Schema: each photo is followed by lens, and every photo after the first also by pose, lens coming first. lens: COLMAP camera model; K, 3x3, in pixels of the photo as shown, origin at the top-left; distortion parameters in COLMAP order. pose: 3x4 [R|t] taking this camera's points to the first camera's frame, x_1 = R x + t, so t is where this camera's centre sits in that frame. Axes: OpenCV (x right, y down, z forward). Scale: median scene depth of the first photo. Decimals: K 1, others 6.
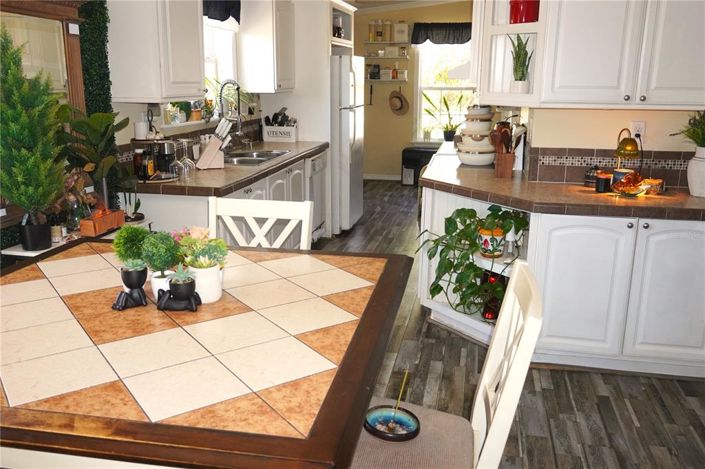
lens RADIAL K [[628.1, 0, 352.5], [0, 628.1, 234.5], [0, 0, 1]] dist [0.002161, -0.007867]
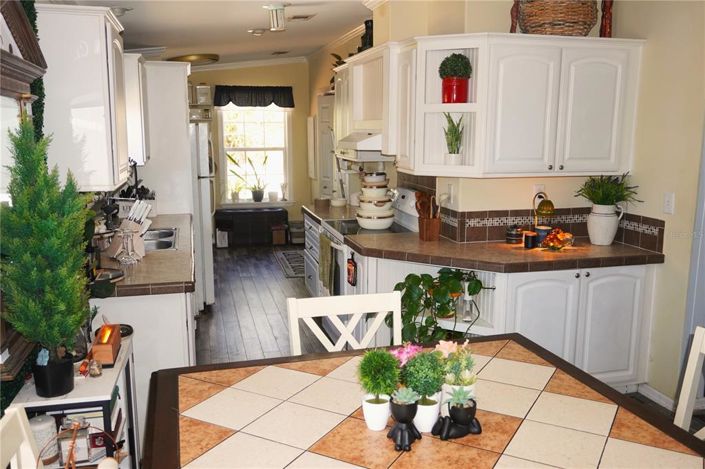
lens RADIAL K [[628.1, 0, 352.5], [0, 628.1, 234.5], [0, 0, 1]] dist [0.002161, -0.007867]
pose [[0.900261, -0.082399, 0.427482, -0.384656], [0.115408, 0.991965, -0.051839, -0.069564], [-0.419776, 0.096003, 0.902536, 0.098012]]
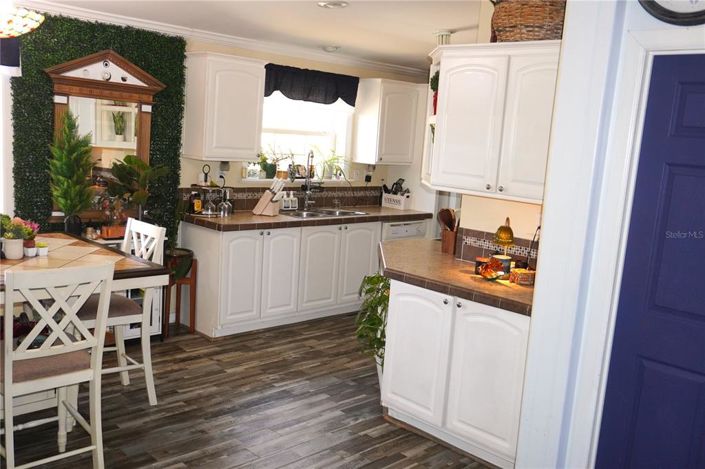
lens RADIAL K [[658.3, 0, 352.5], [0, 658.3, 234.5], [0, 0, 1]] dist [0.000372, 0.008613]
pose [[0.830314, 0.135077, -0.540678, 0.805875], [-0.199606, 0.977899, -0.062225, -0.021689], [0.520323, 0.159589, 0.838925, -0.041578]]
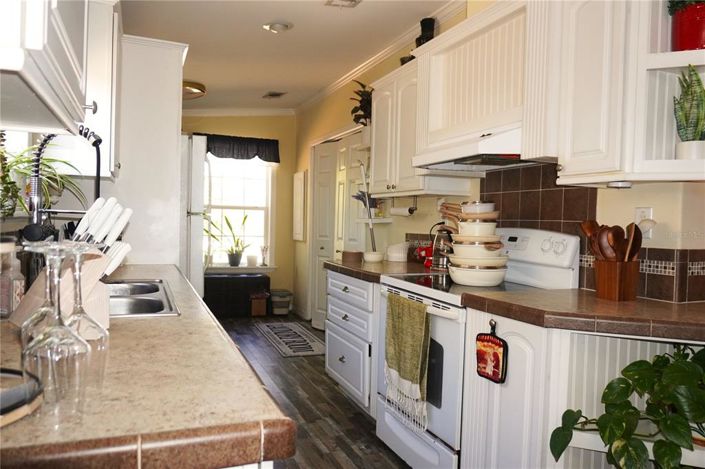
lens RADIAL K [[528.0, 0, 354.9], [0, 528.0, 237.9], [0, 0, 1]] dist [-0.061958, 0.000911]
pose [[0.831344, -0.004023, 0.555743, -0.307977], [0.119102, 0.978031, -0.171087, -0.108399], [-0.542845, 0.208422, 0.813560, 0.809739]]
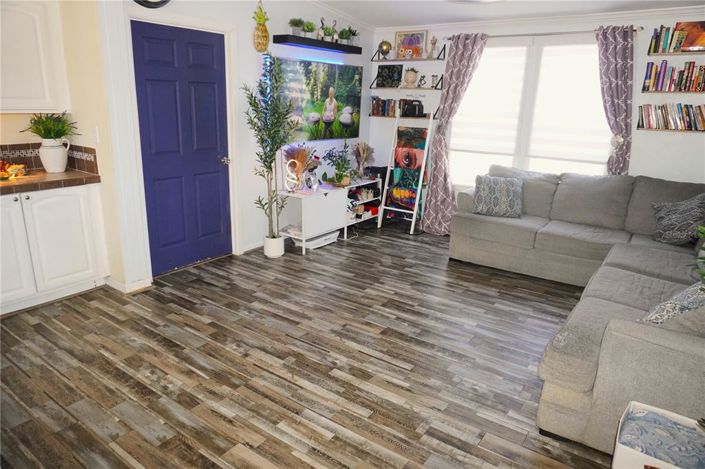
lens RADIAL K [[470.3, 0, 353.6], [0, 470.3, 235.7], [0, 0, 1]] dist [-0.039178, 0.014800]
pose [[0.401511, -0.254379, 0.879818, -0.148245], [0.201740, 0.961623, 0.185965, 0.020425], [-0.893359, 0.102828, 0.437421, -0.076984]]
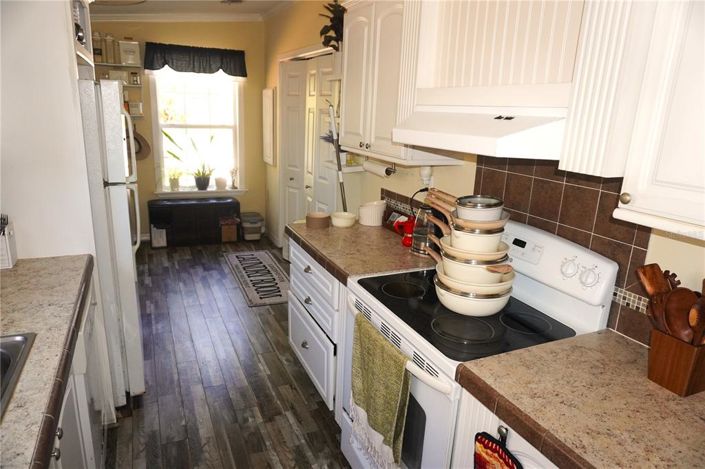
lens RADIAL K [[470.3, 0, 353.6], [0, 470.3, 235.7], [0, 0, 1]] dist [-0.039178, 0.014800]
pose [[0.809454, -0.127067, 0.573270, -0.135054], [0.109511, 0.991844, 0.065216, -0.280804], [-0.576881, 0.009990, 0.816767, 0.993662]]
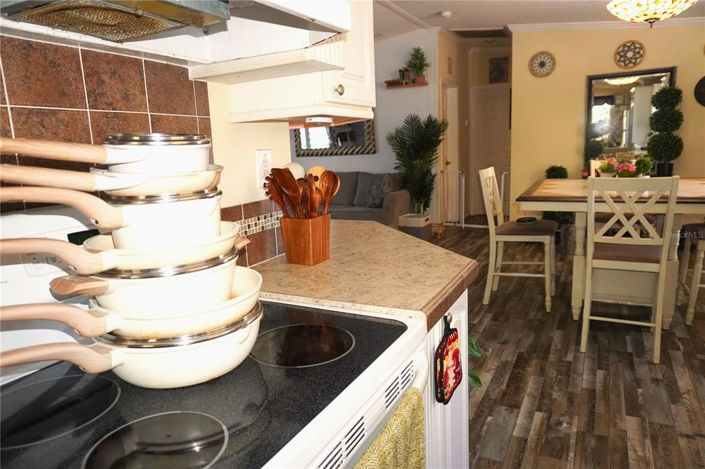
lens RADIAL K [[470.3, 0, 353.6], [0, 470.3, 235.7], [0, 0, 1]] dist [-0.039178, 0.014800]
pose [[-0.961508, -0.010375, 0.274582, 0.111710], [0.109502, 0.902040, 0.417531, -0.309300], [-0.252016, 0.431527, -0.866183, 1.509540]]
